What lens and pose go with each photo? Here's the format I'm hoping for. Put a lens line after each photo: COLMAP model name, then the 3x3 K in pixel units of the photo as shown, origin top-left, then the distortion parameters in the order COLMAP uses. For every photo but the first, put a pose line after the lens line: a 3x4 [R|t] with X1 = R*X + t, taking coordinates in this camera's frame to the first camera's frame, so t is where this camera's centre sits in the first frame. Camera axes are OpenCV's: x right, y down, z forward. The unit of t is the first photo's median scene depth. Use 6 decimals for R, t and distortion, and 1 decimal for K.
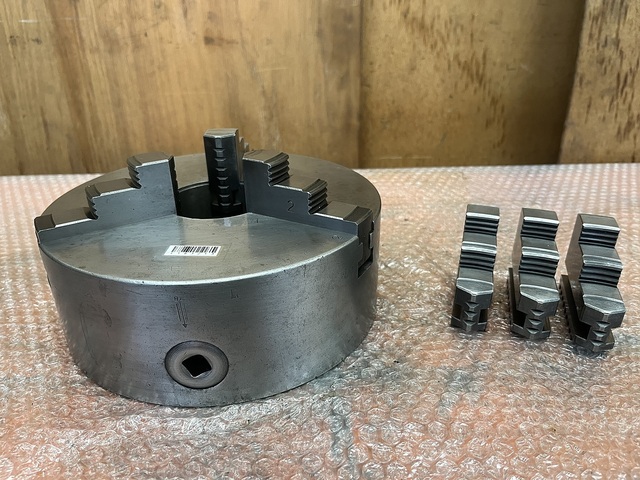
lens RADIAL K [[517.1, 0, 325.8], [0, 517.1, 235.5], [0, 0, 1]] dist [0.008246, -0.049667]
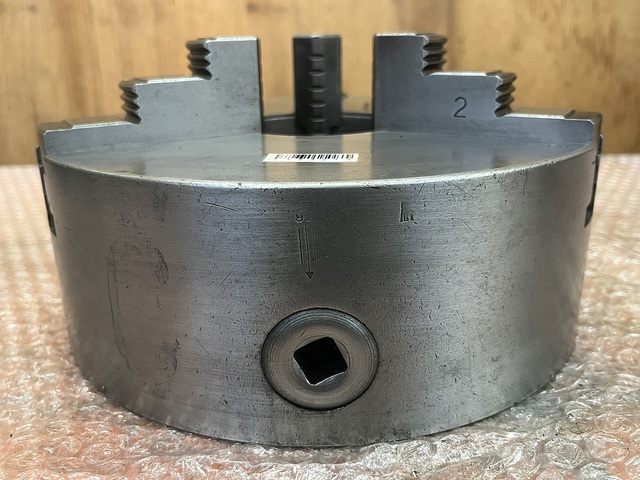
lens RADIAL K [[618.5, 0, 317.5], [0, 618.5, 240.4], [0, 0, 1]] dist [-0.004205, 0.000000]
pose [[0.998993, 0.006461, -0.044404, -0.086102], [-0.011955, 0.992135, -0.124598, 0.079336], [0.043250, 0.125003, 0.991213, 0.134147]]
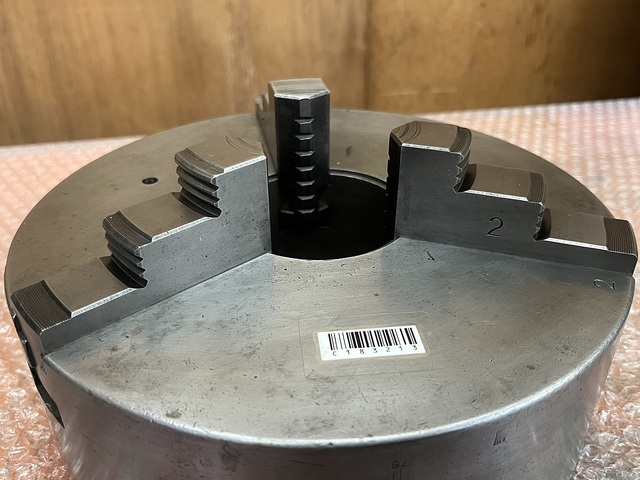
lens RADIAL K [[618.5, 0, 317.6], [0, 618.5, 234.5], [0, 0, 1]] dist [-0.004205, 0.000000]
pose [[0.986194, -0.078614, 0.145746, -0.152192], [0.064001, 0.992685, 0.102376, -0.055677], [-0.152728, -0.091635, 0.984011, 0.163542]]
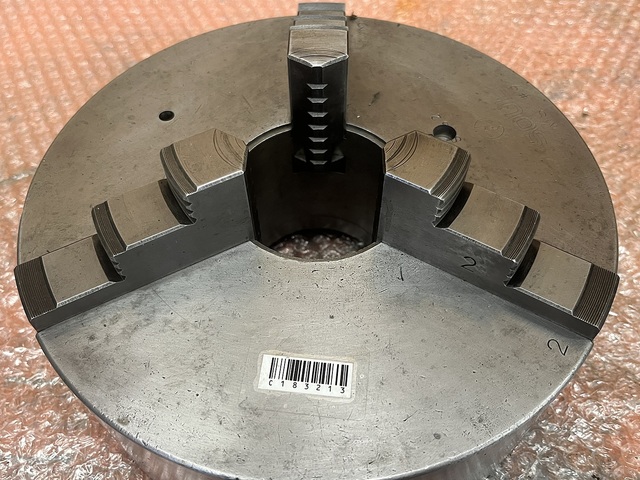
lens RADIAL K [[618.5, 0, 316.8], [0, 618.5, 241.9], [0, 0, 1]] dist [-0.004205, 0.000000]
pose [[0.998225, 0.048441, -0.034655, -0.089487], [-0.026101, 0.878781, 0.476510, -0.165749], [0.053537, -0.474760, 0.878486, 0.185897]]
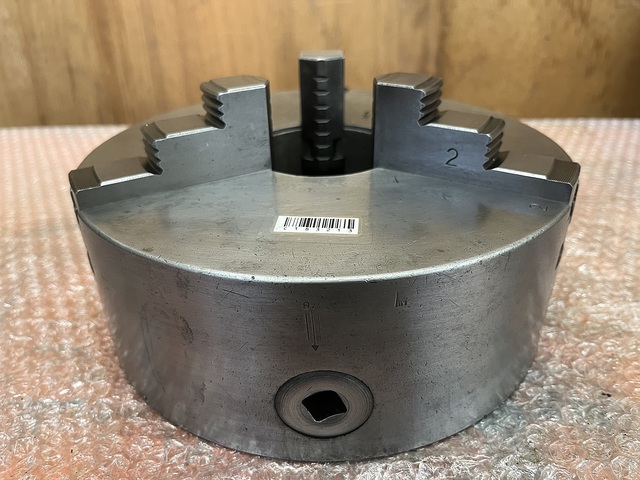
lens RADIAL K [[517.1, 0, 318.2], [0, 517.1, 241.1], [0, 0, 1]] dist [0.008246, -0.049667]
pose [[0.998771, 0.017043, -0.046538, -0.088355], [-0.013593, 0.997205, 0.073467, 0.001031], [0.047660, -0.072744, 0.996211, 0.145322]]
